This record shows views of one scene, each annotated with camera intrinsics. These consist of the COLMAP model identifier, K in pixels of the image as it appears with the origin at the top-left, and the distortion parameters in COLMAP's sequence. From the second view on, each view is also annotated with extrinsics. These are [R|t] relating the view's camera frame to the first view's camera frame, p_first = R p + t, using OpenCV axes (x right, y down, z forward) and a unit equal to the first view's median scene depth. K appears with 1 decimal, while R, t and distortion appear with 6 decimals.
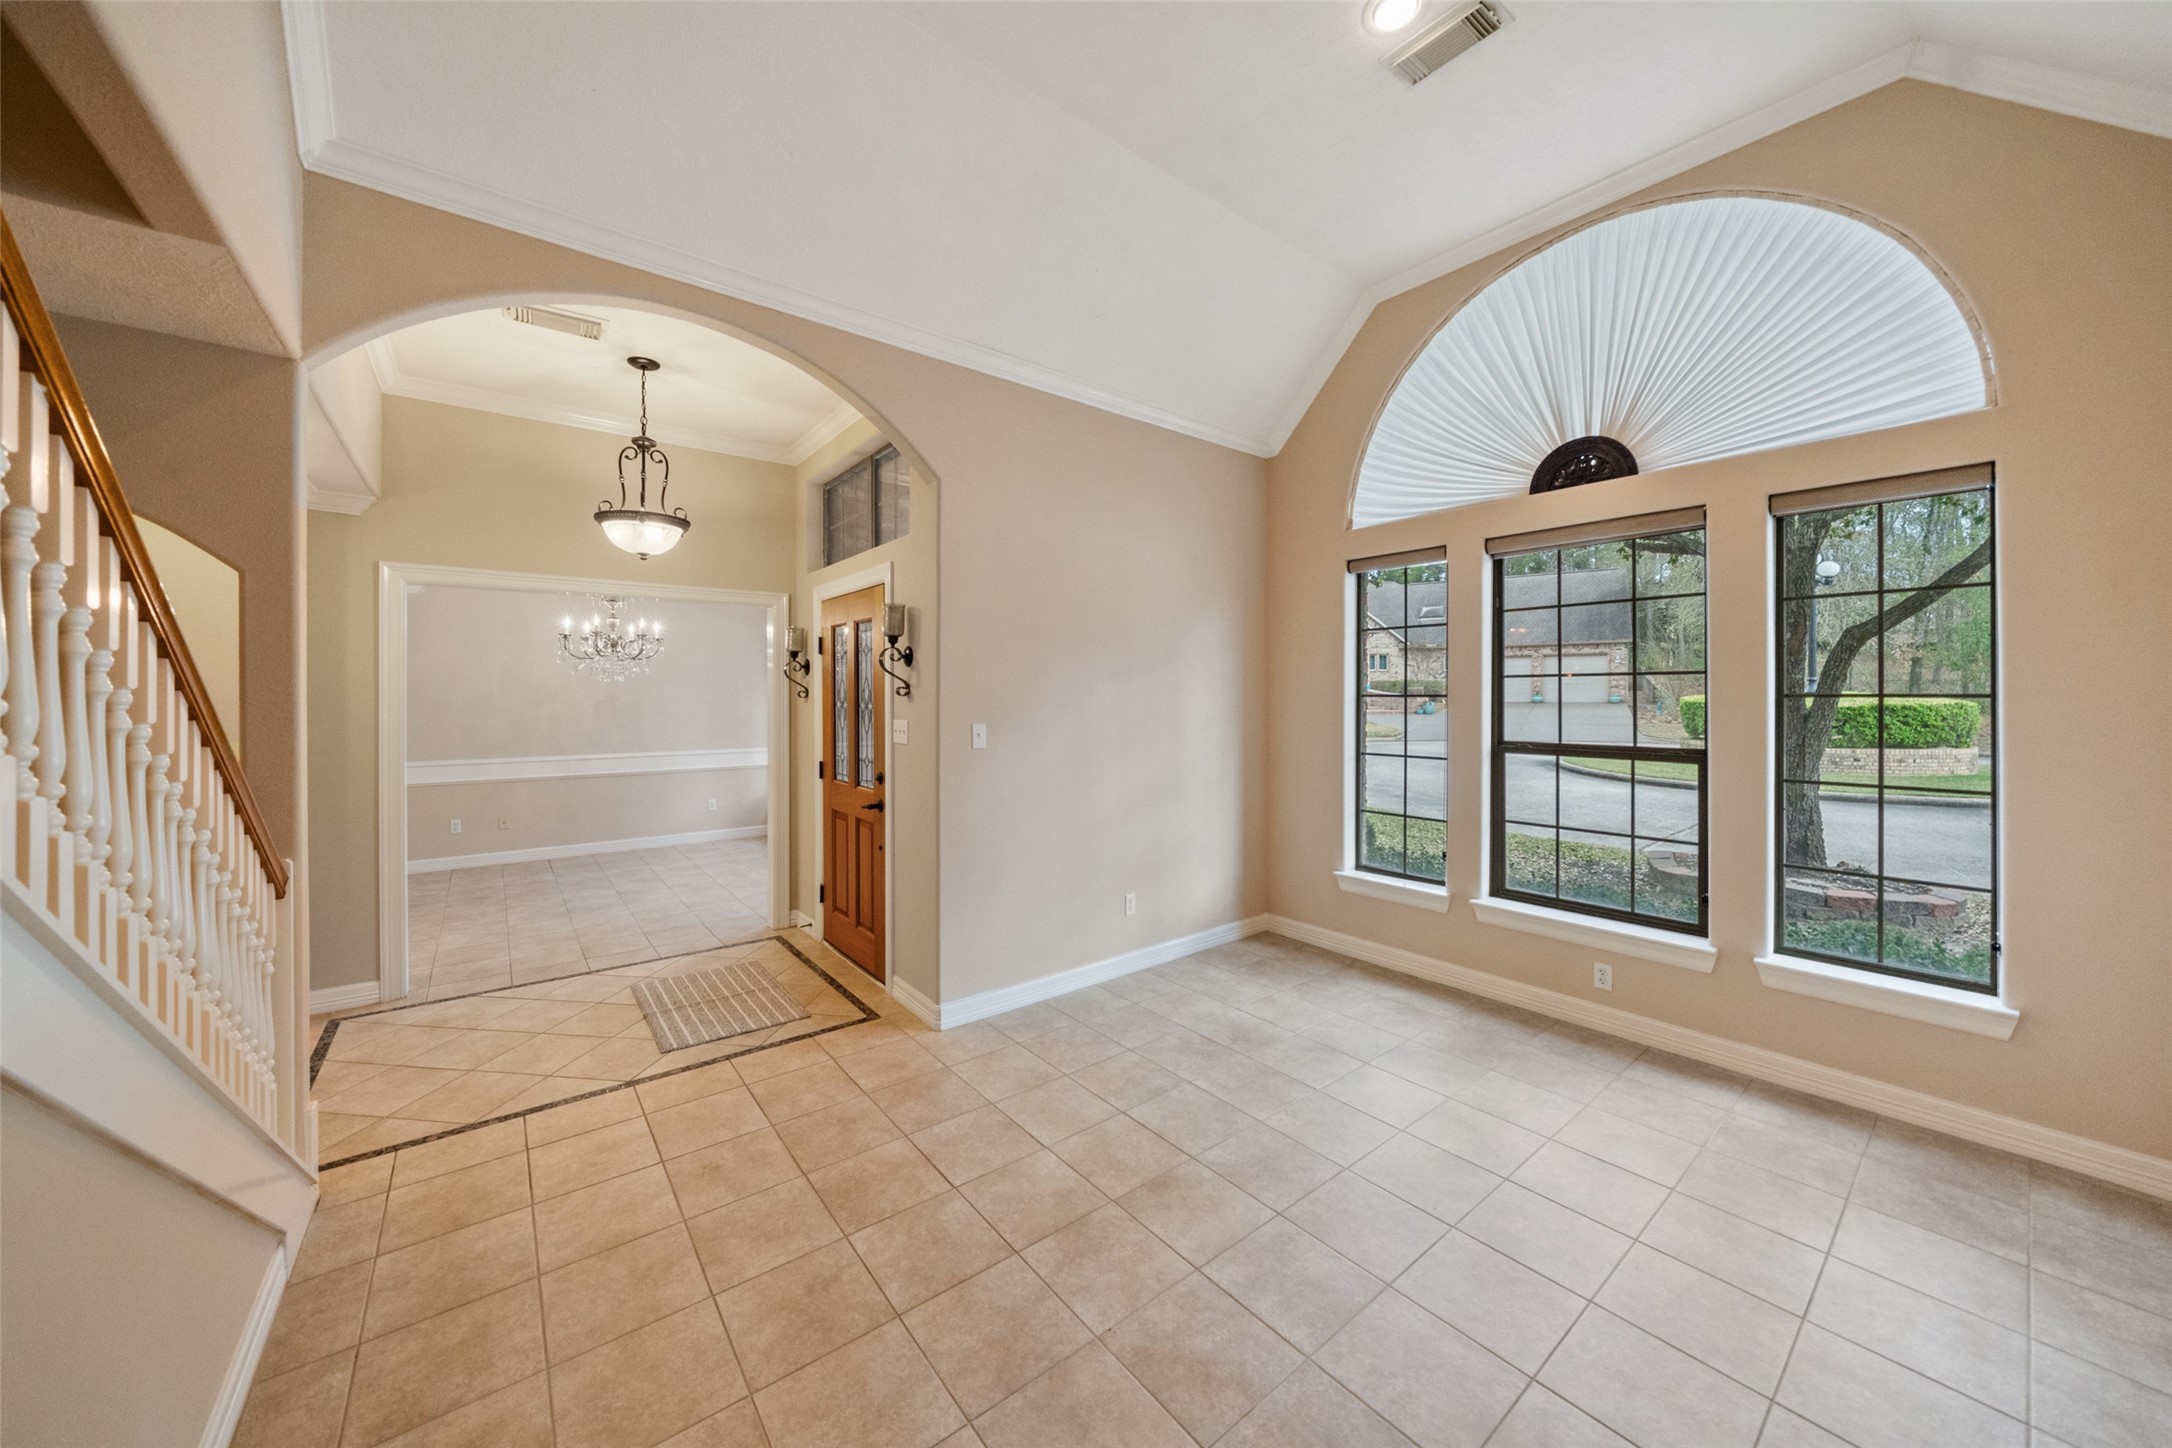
lens RADIAL K [[756.8, 0, 1085.9], [0, 756.8, 695.8], [0, 0, 1]] dist [-0.007923, -0.000085]
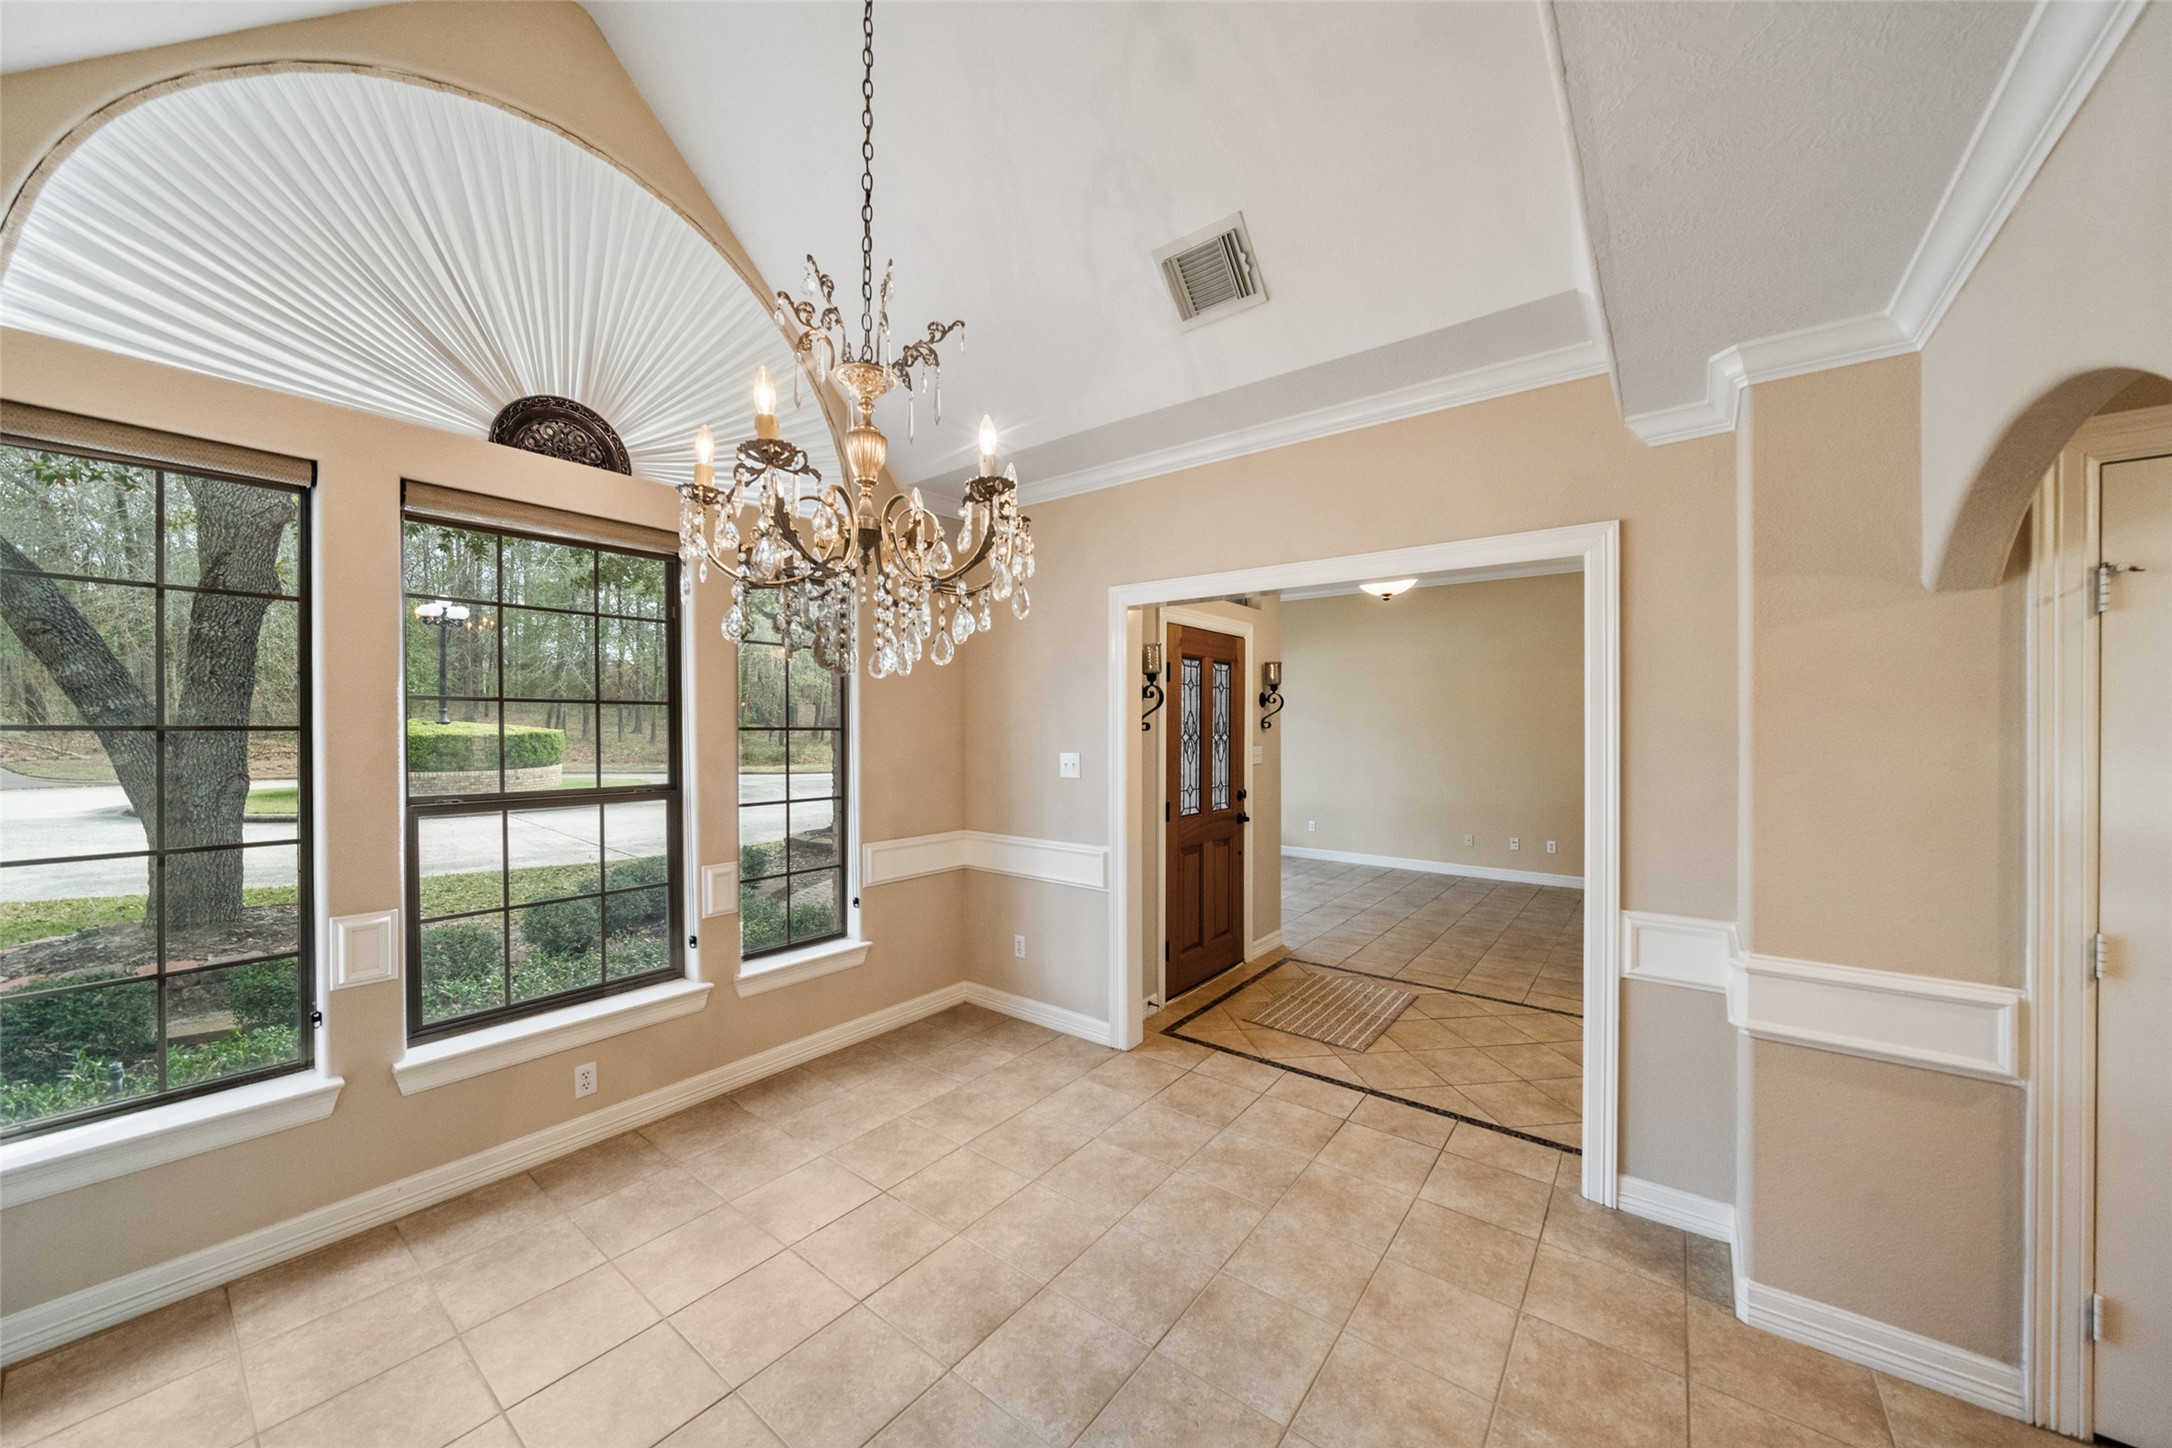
lens RADIAL K [[756.8, 0, 1085.9], [0, 756.8, 695.8], [0, 0, 1]] dist [-0.007923, -0.000085]
pose [[-0.236074, 0.039643, 0.970926, -1.645300], [-0.001495, 0.999151, -0.041159, 0.000892], [-0.971734, -0.011169, -0.235814, 1.789463]]
